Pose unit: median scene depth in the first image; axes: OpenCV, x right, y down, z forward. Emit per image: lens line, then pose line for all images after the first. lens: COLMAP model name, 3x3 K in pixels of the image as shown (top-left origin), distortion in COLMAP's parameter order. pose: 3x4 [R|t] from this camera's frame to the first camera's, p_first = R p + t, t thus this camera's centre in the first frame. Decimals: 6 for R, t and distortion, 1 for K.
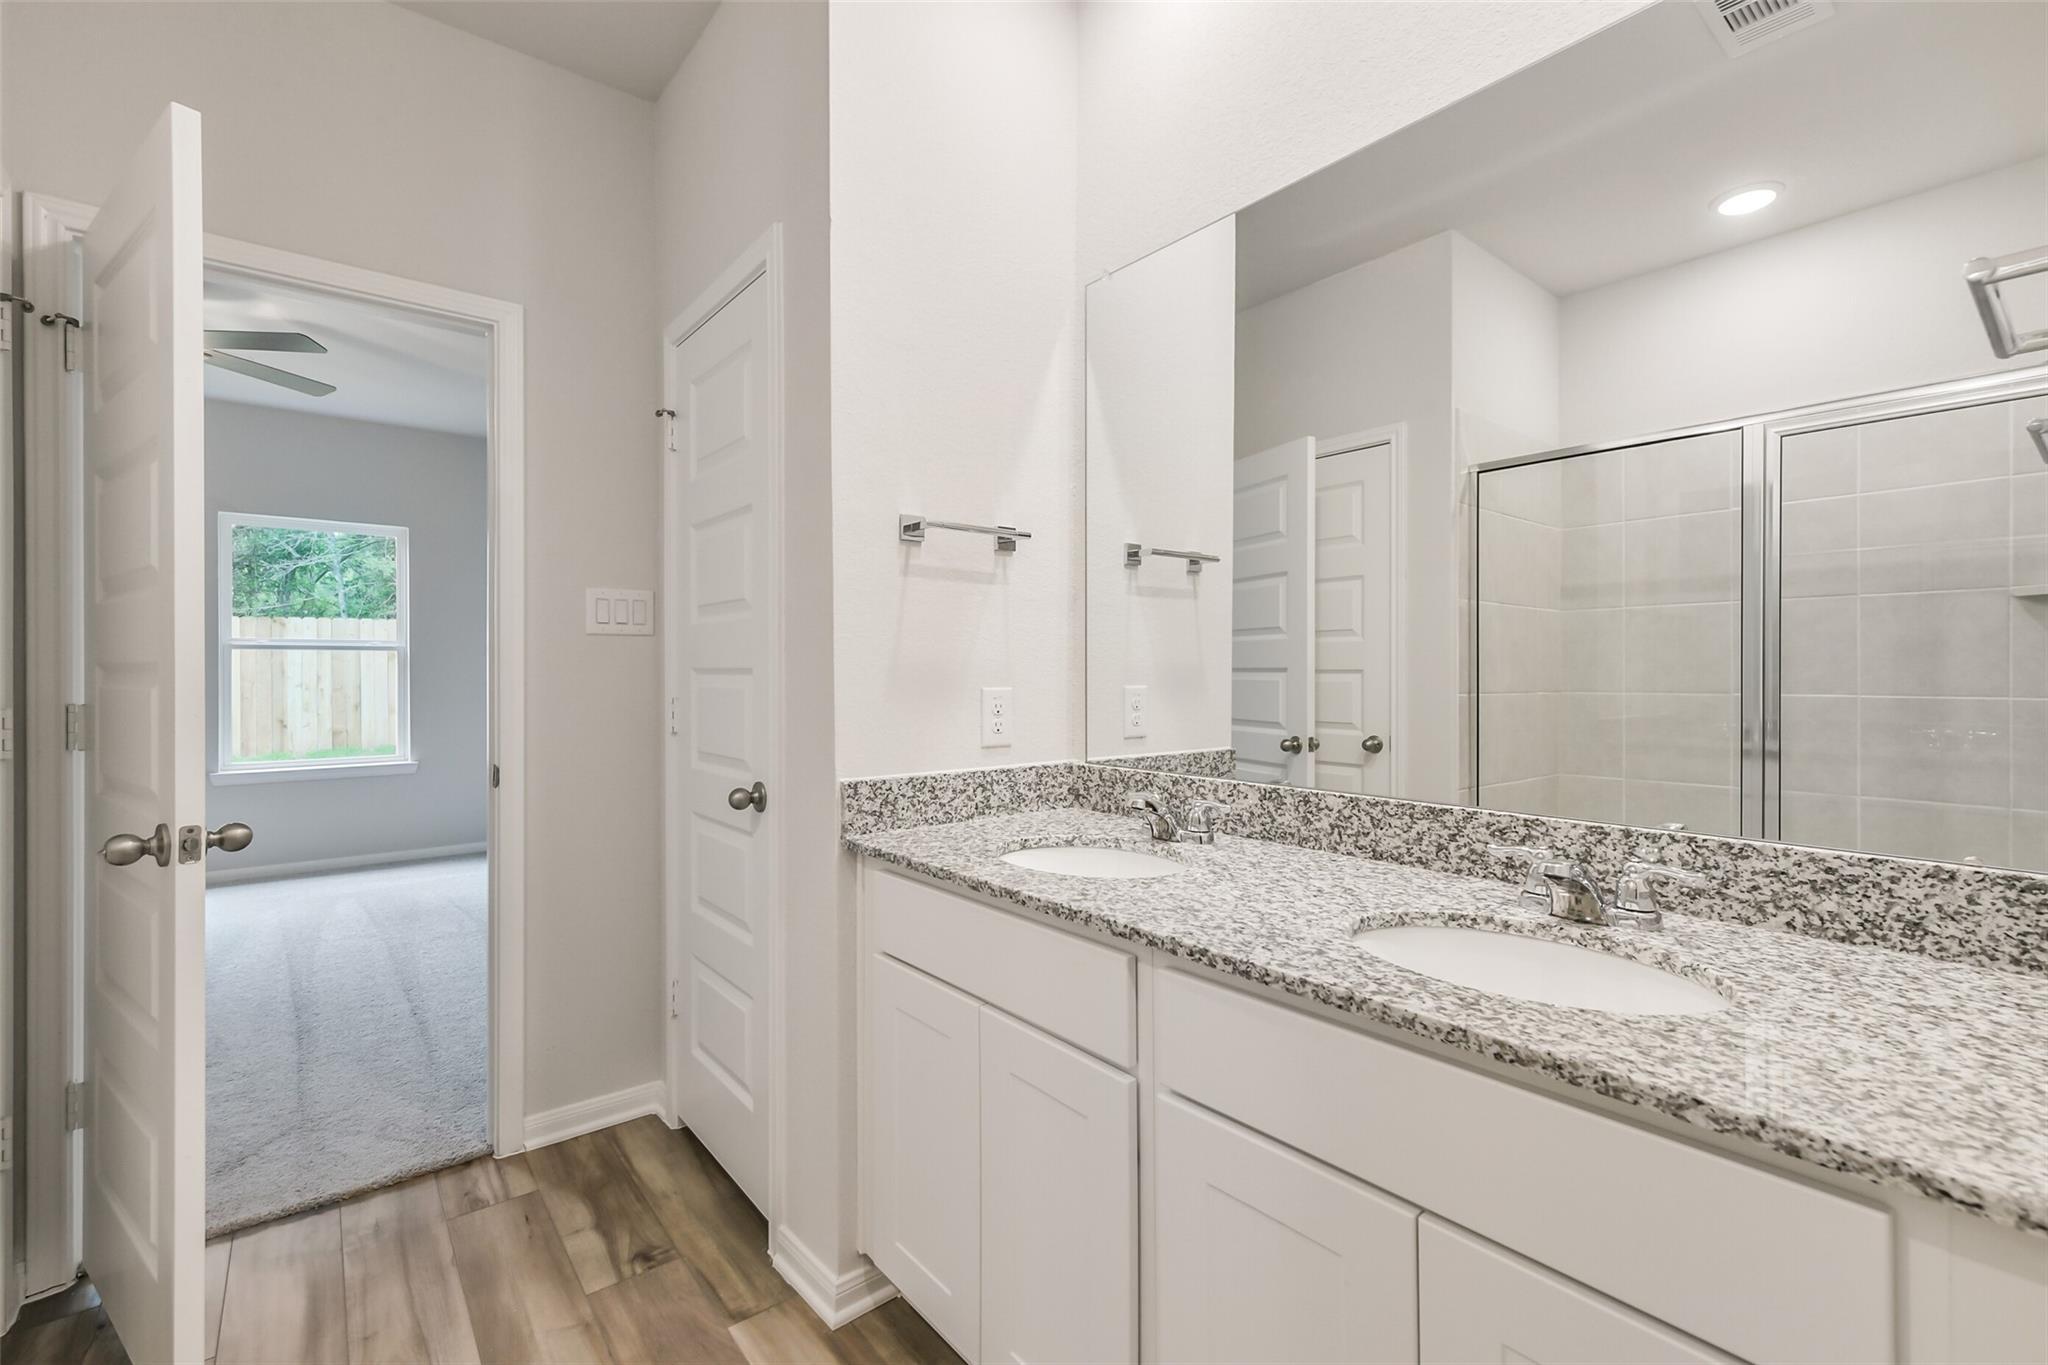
lens RADIAL K [[887.0, 0, 1031.0], [0, 887.0, 673.8], [0, 0, 1]] dist [0.002399, -0.010782]
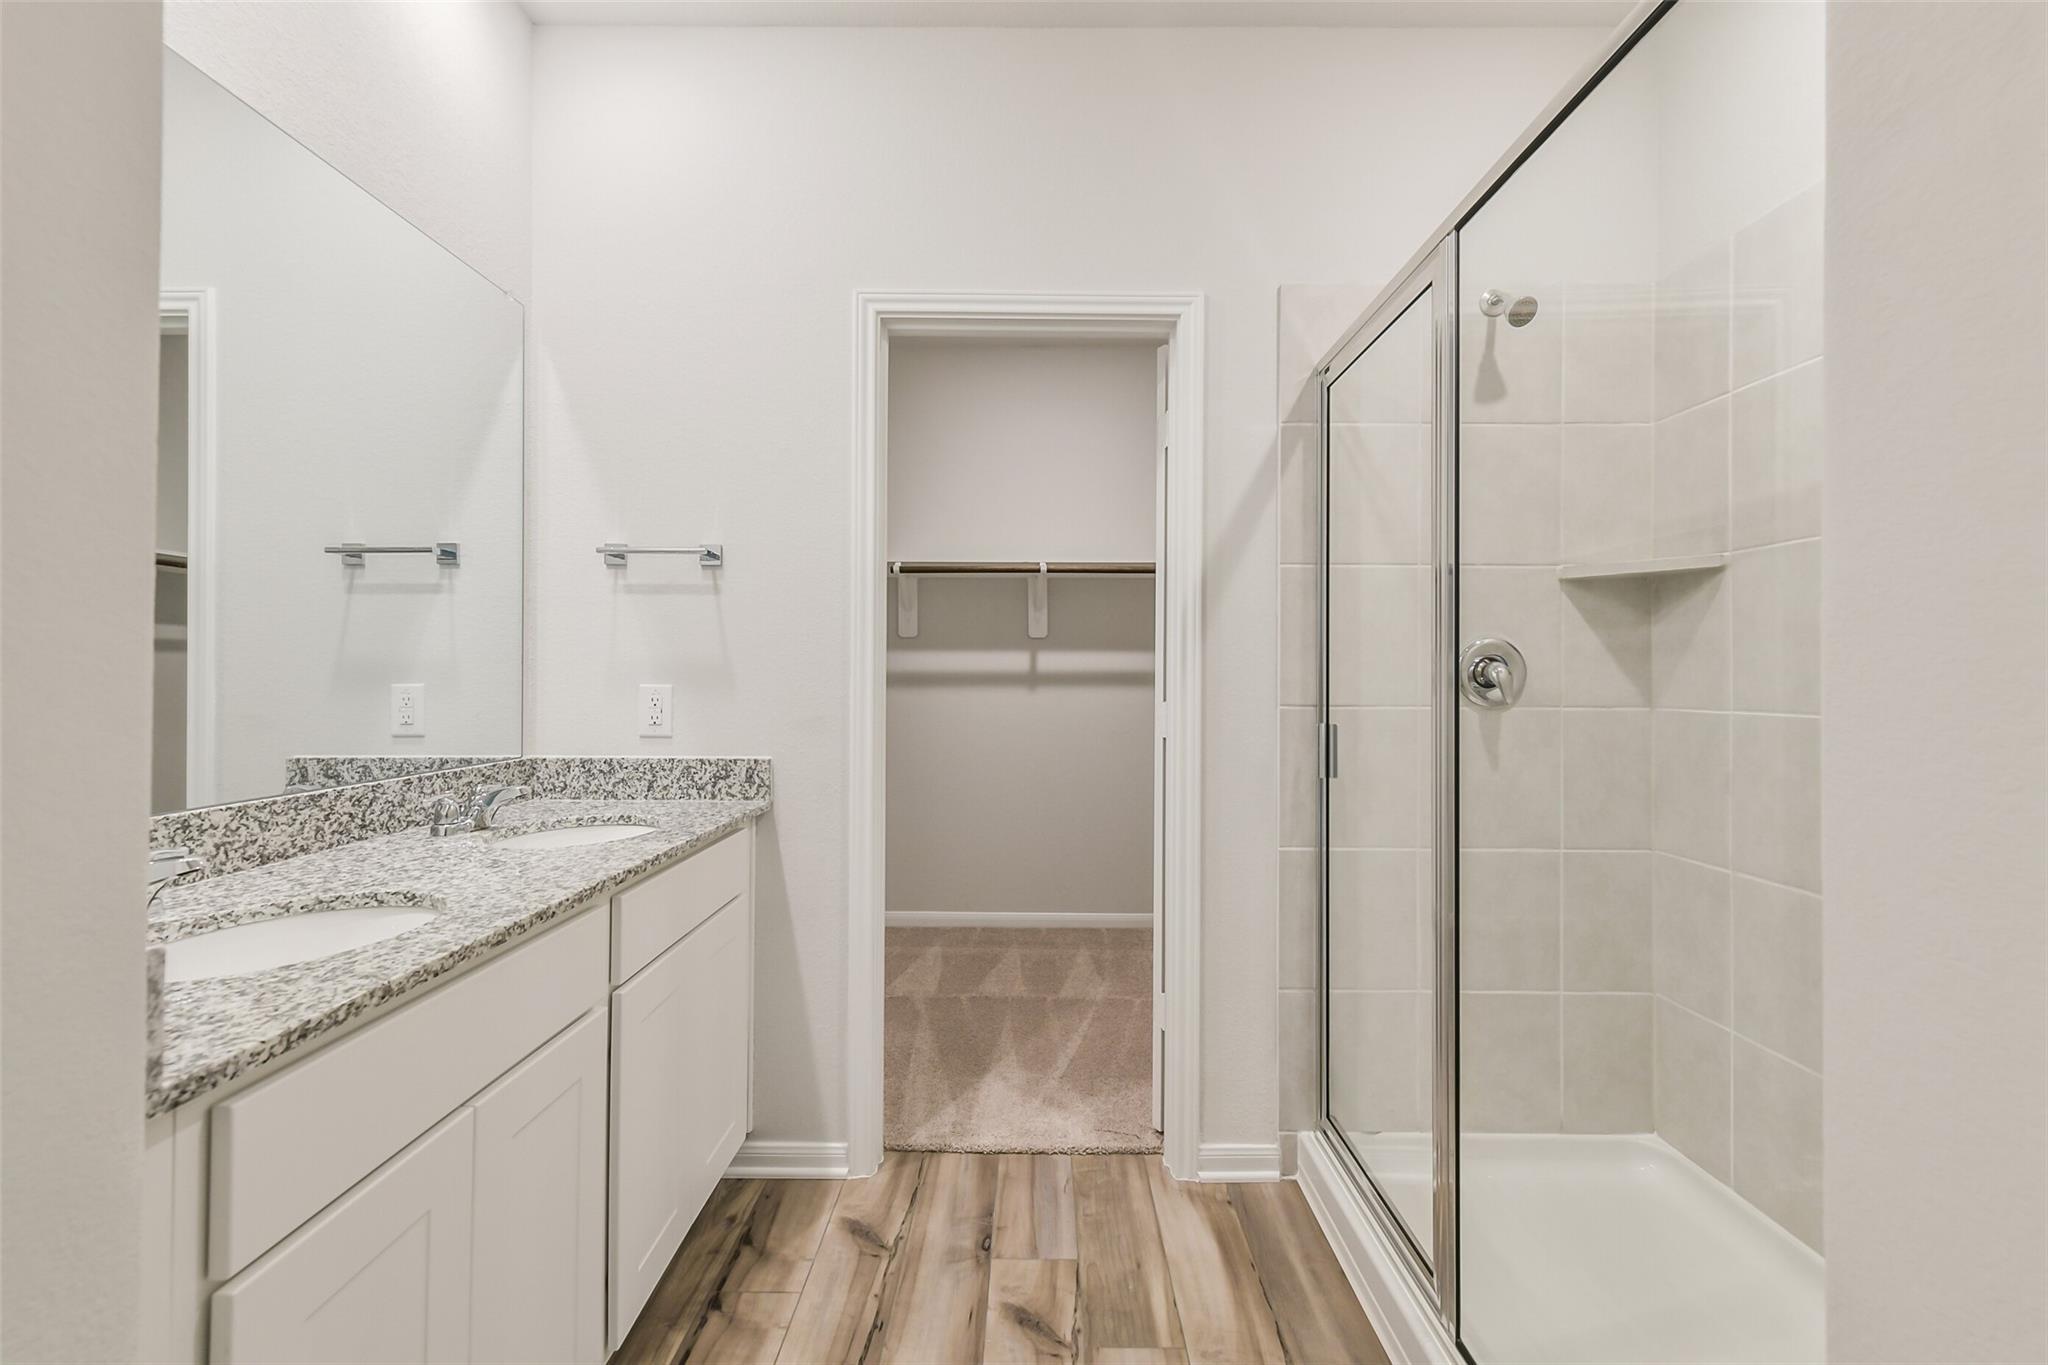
lens RADIAL K [[887.0, 0, 1031.0], [0, 887.0, 673.8], [0, 0, 1]] dist [0.002399, -0.010782]
pose [[-0.769467, -0.000259, 0.638687, -0.888804], [-0.000908, 0.999999, -0.000688, 0.003328], [-0.638686, -0.001109, -0.769466, 1.246929]]
